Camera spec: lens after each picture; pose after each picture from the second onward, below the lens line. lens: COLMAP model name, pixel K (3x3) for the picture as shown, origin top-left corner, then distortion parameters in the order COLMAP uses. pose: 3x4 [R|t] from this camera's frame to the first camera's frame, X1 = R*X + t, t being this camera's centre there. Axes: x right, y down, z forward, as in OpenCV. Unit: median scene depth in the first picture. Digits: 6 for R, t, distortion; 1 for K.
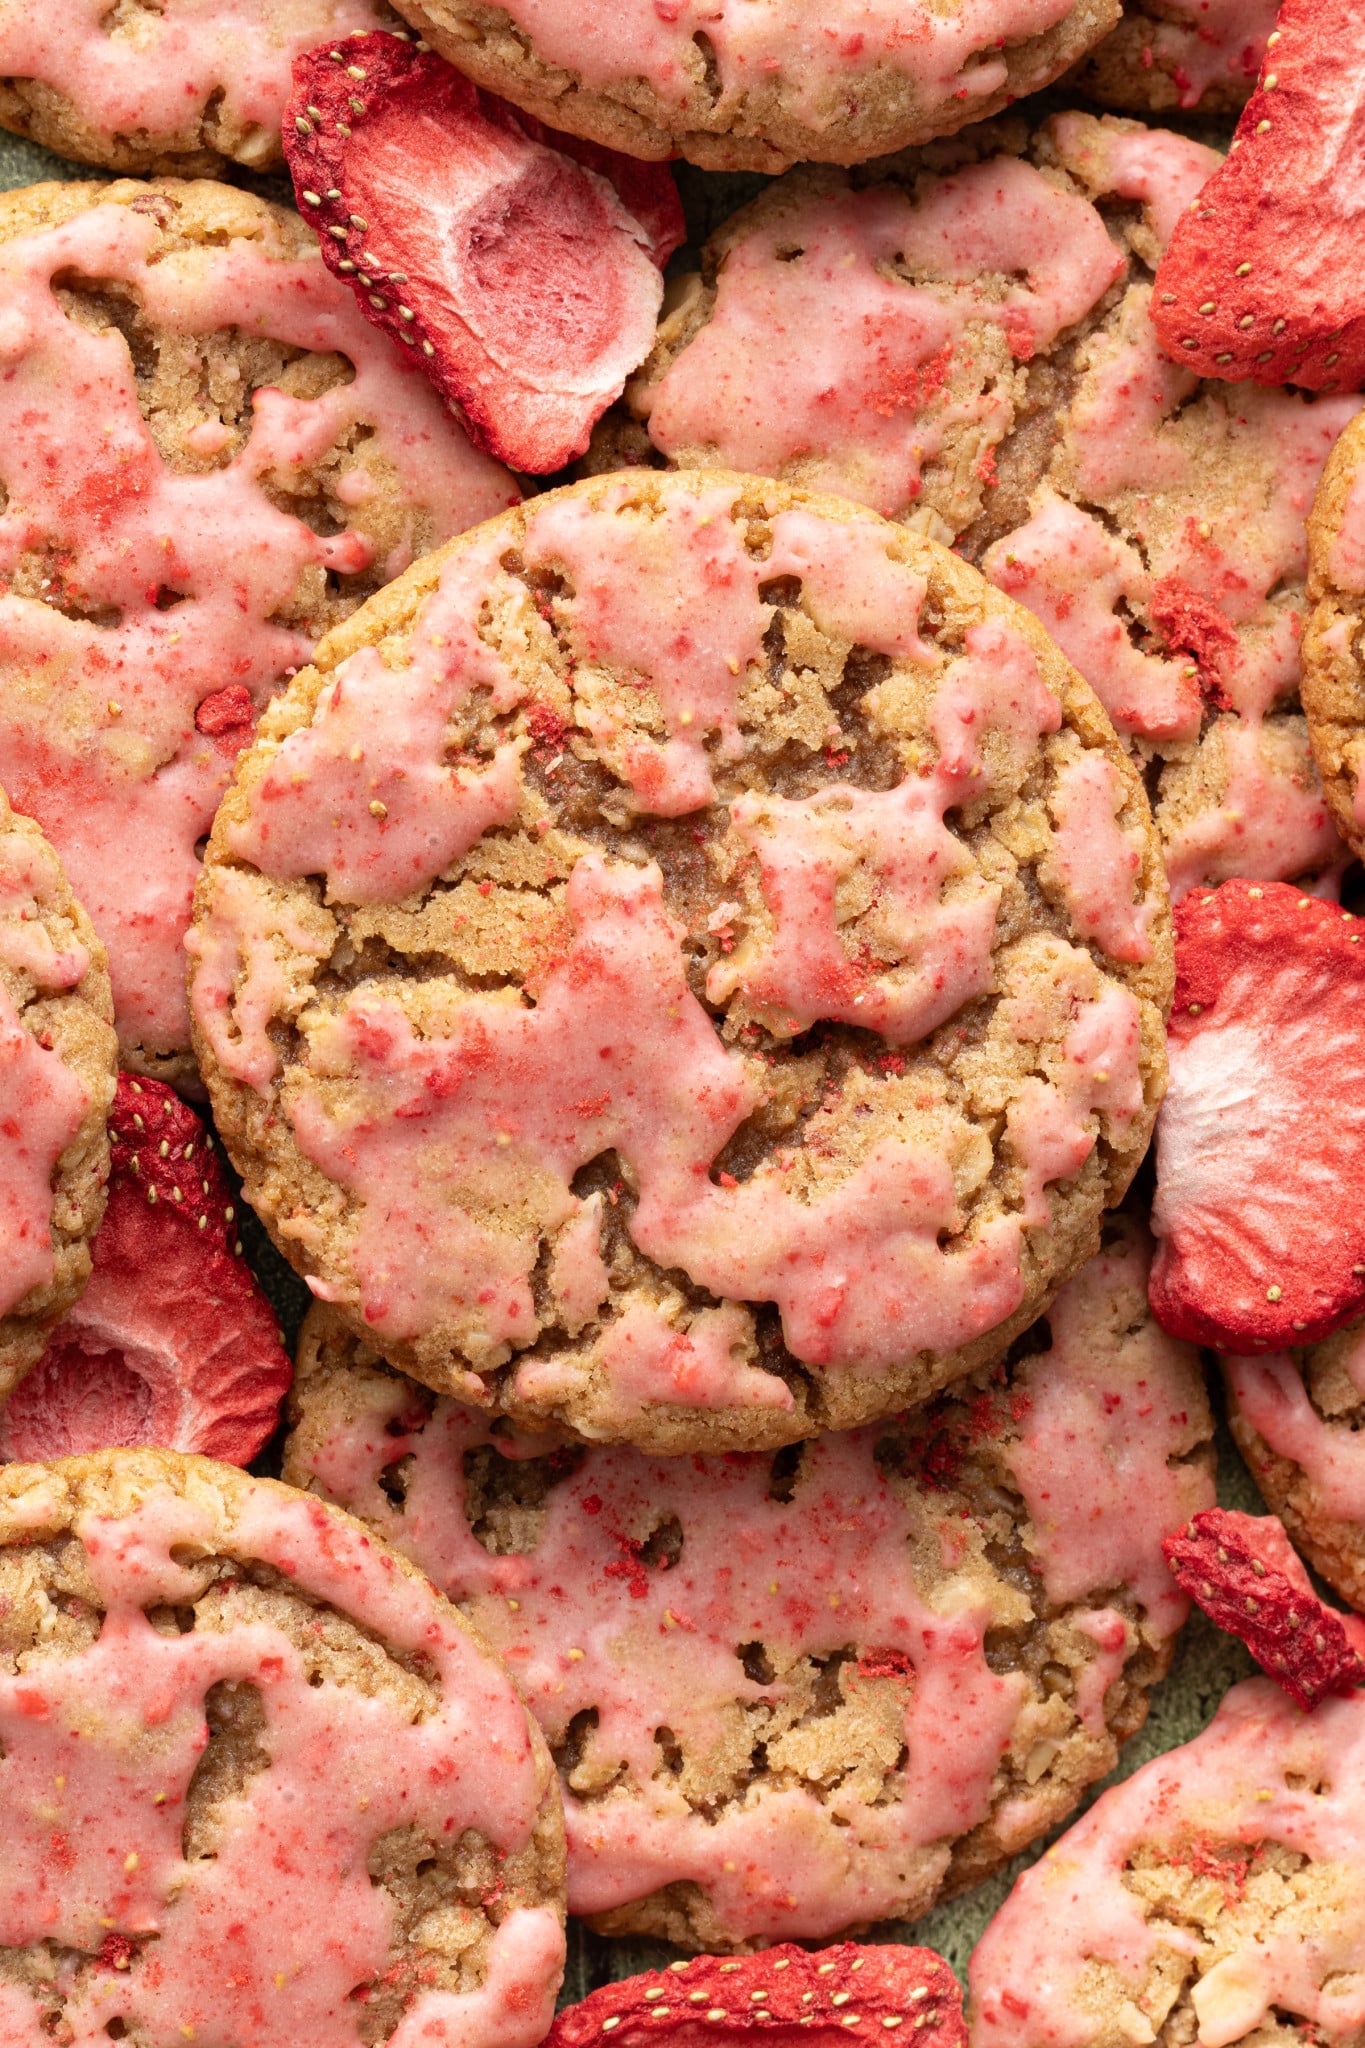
lens RADIAL K [[13872.8, 0, 682.5], [0, 13872.8, 1024.0], [0, 0, 1]] dist [0.727930, -10.772915]
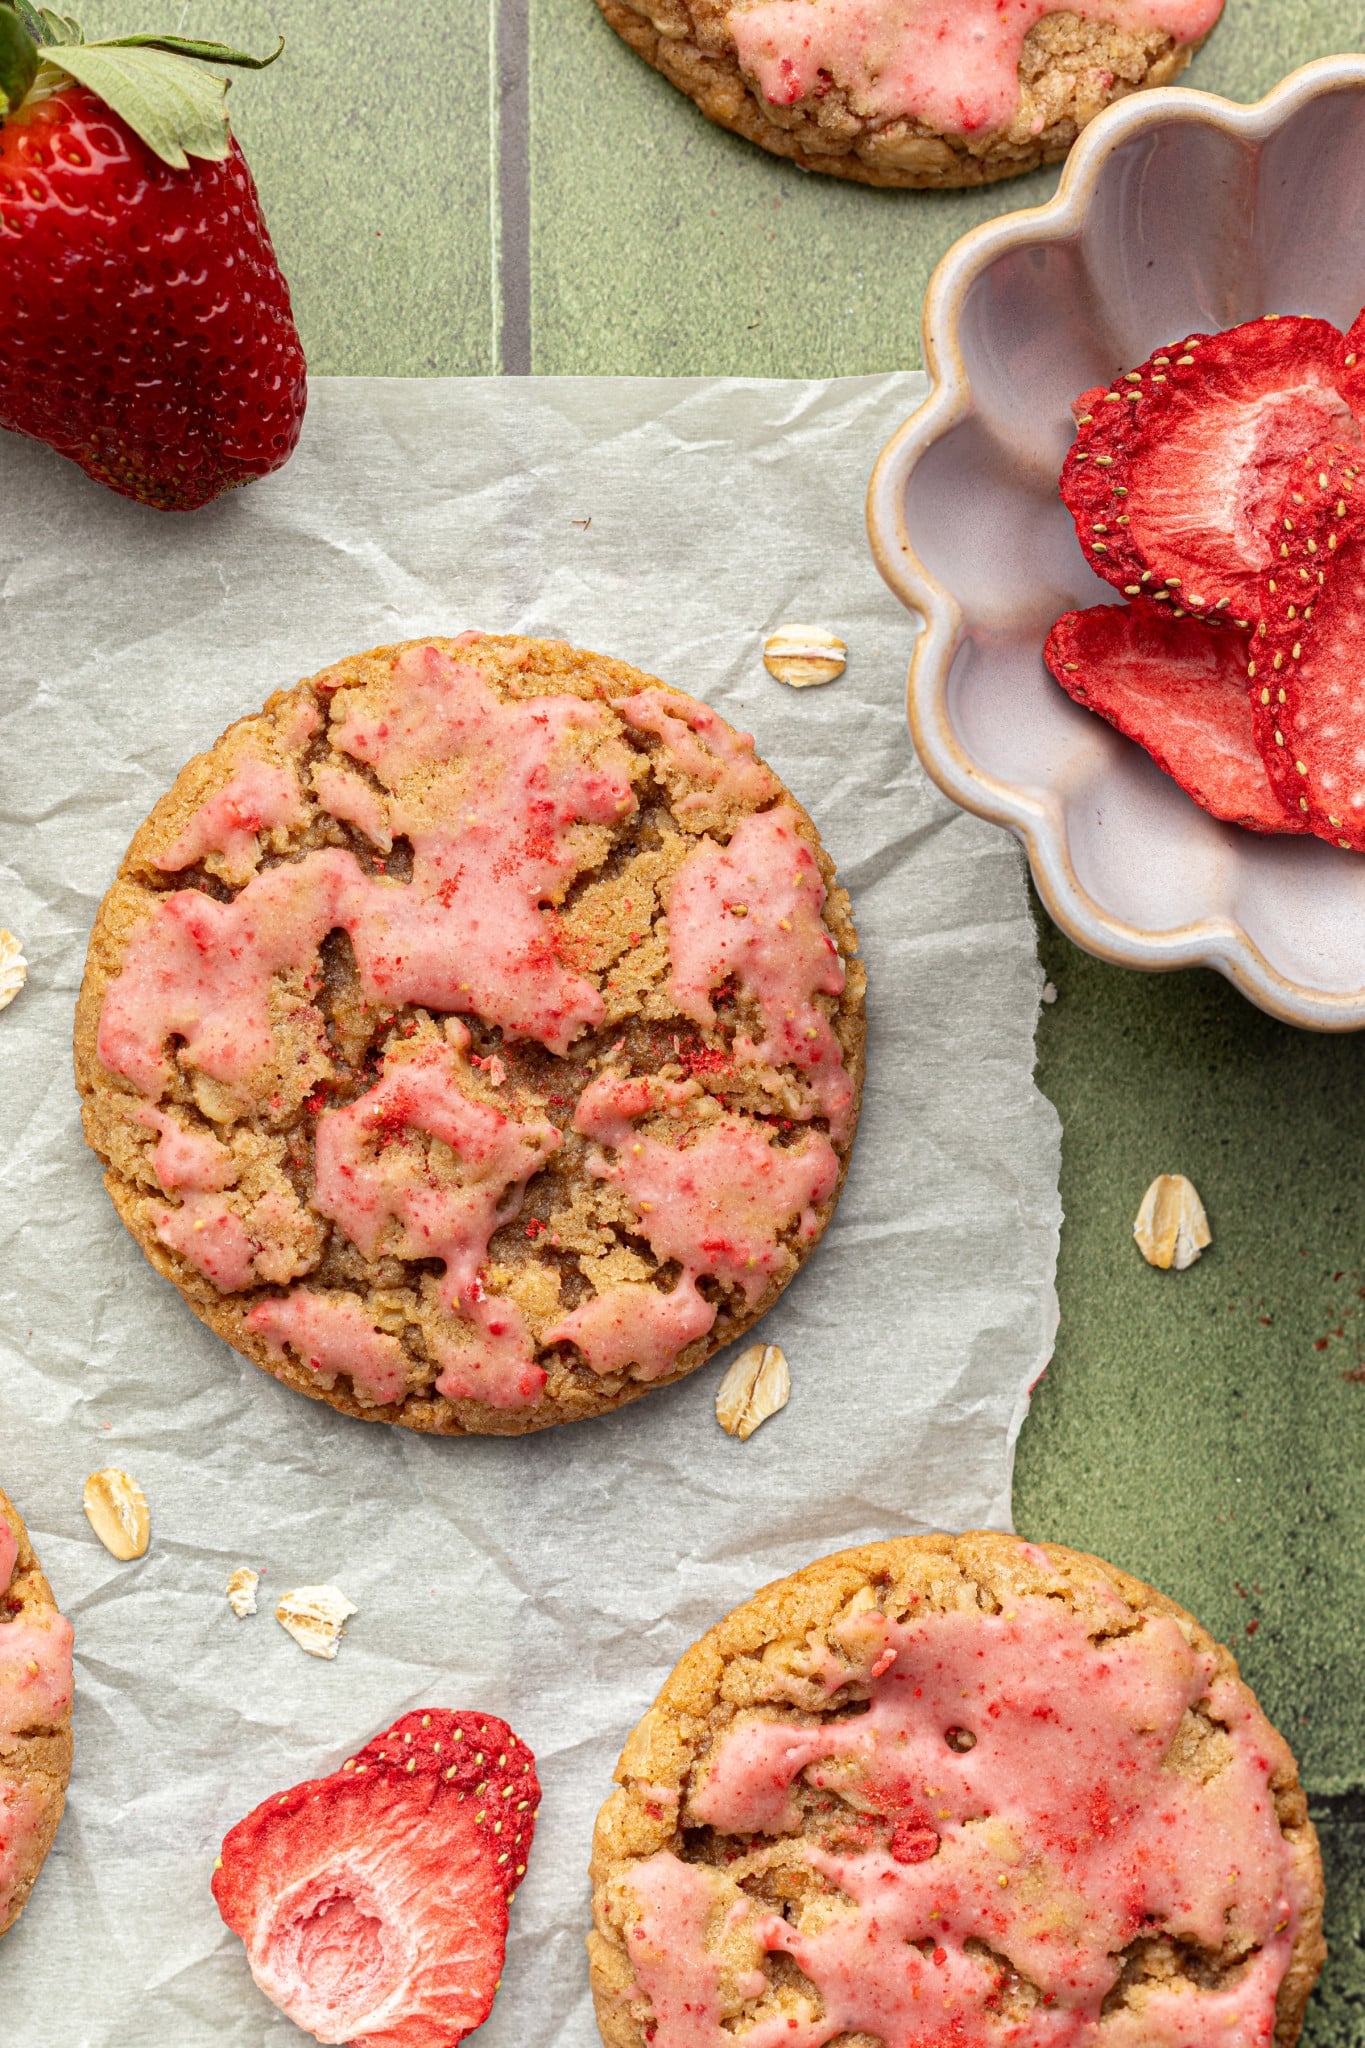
lens RADIAL K [[13872.8, 0, 682.5], [0, 13872.8, 1024.0], [0, 0, 1]] dist [0.727930, -10.772915]
pose [[-0.638163, 0.769832, -0.010326, 0.001833], [-0.769664, -0.638241, -0.016311, 0.002224], [-0.019147, -0.002461, 0.999814, -0.239702]]
